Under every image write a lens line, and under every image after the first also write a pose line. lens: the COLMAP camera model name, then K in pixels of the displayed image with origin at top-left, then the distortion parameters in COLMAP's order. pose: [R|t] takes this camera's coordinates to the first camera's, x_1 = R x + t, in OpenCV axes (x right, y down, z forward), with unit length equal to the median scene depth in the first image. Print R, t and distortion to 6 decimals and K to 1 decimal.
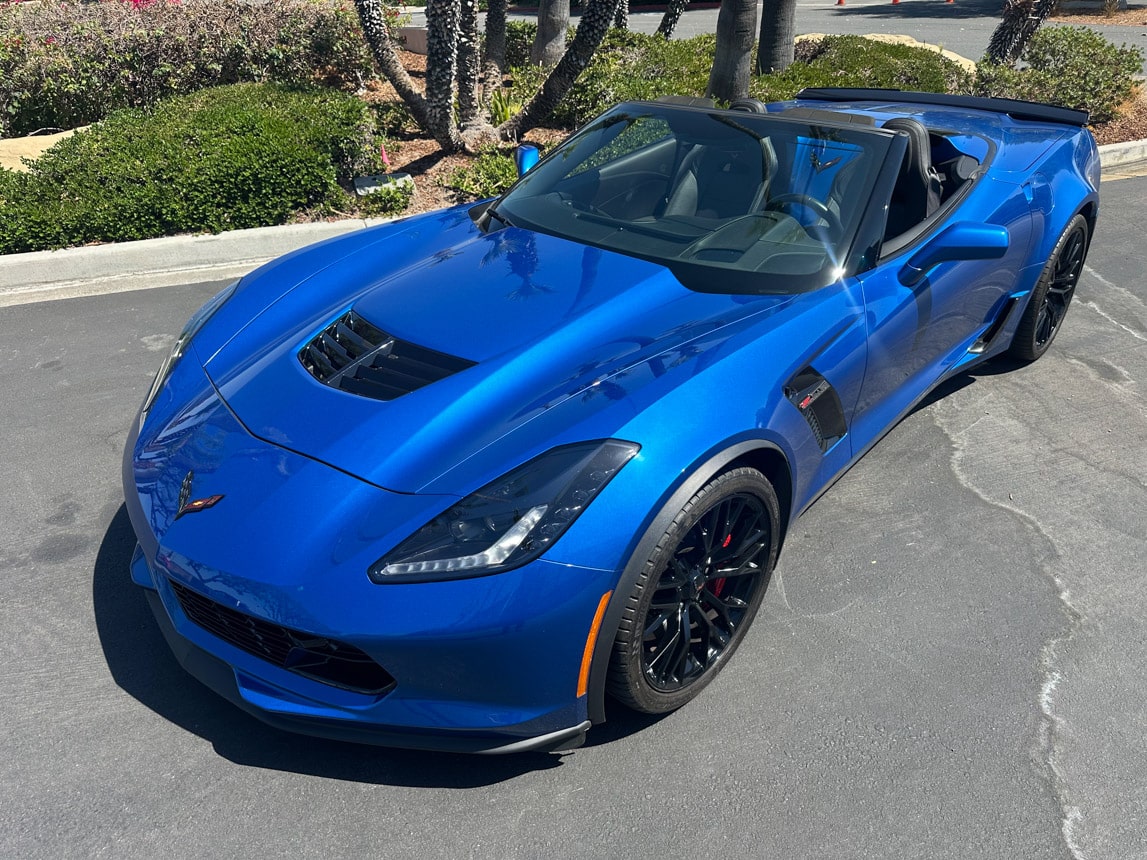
lens RADIAL K [[816.4, 0, 573.5], [0, 816.4, 430.0], [0, 0, 1]] dist [0.028202, -0.039714]
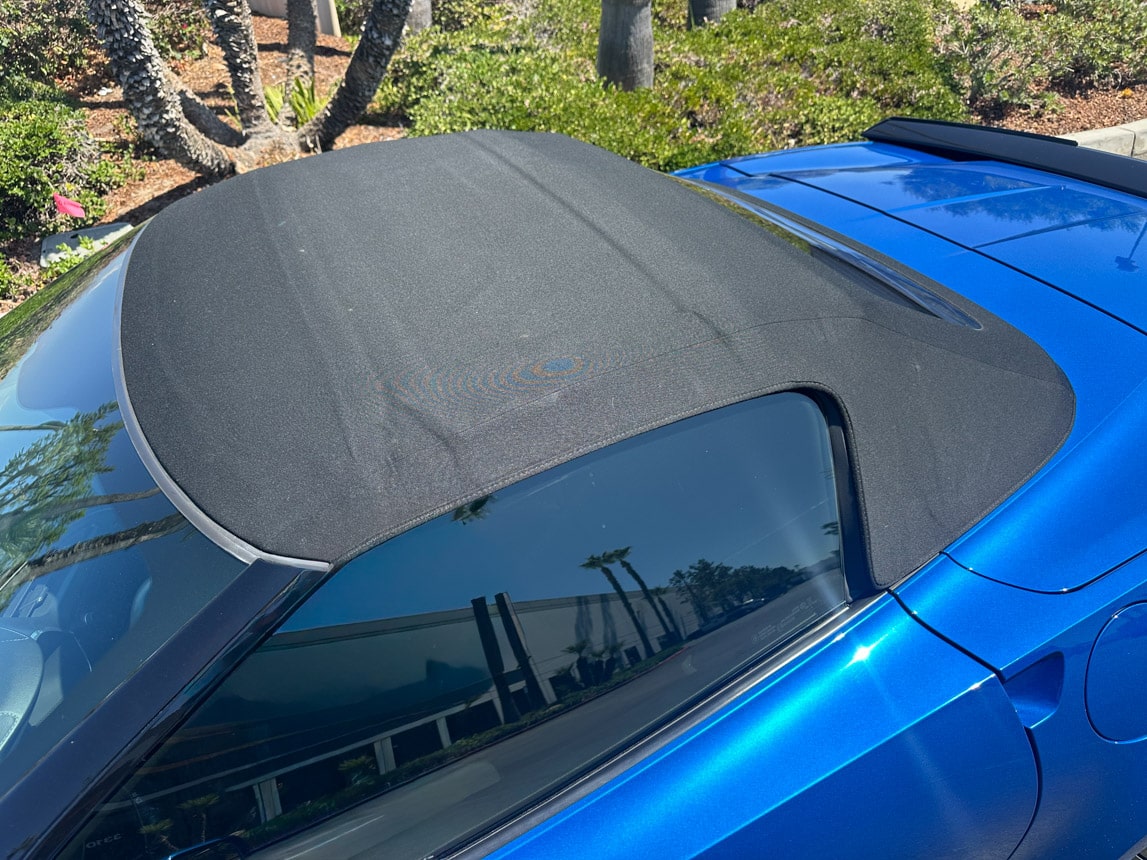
lens RADIAL K [[816.4, 0, 573.5], [0, 816.4, 430.0], [0, 0, 1]] dist [0.028202, -0.039714]
pose [[0.999157, -0.038468, -0.014370, 0.148954], [0.039400, 0.996659, 0.071542, -0.152327], [0.011569, -0.072048, 0.997334, 0.269311]]
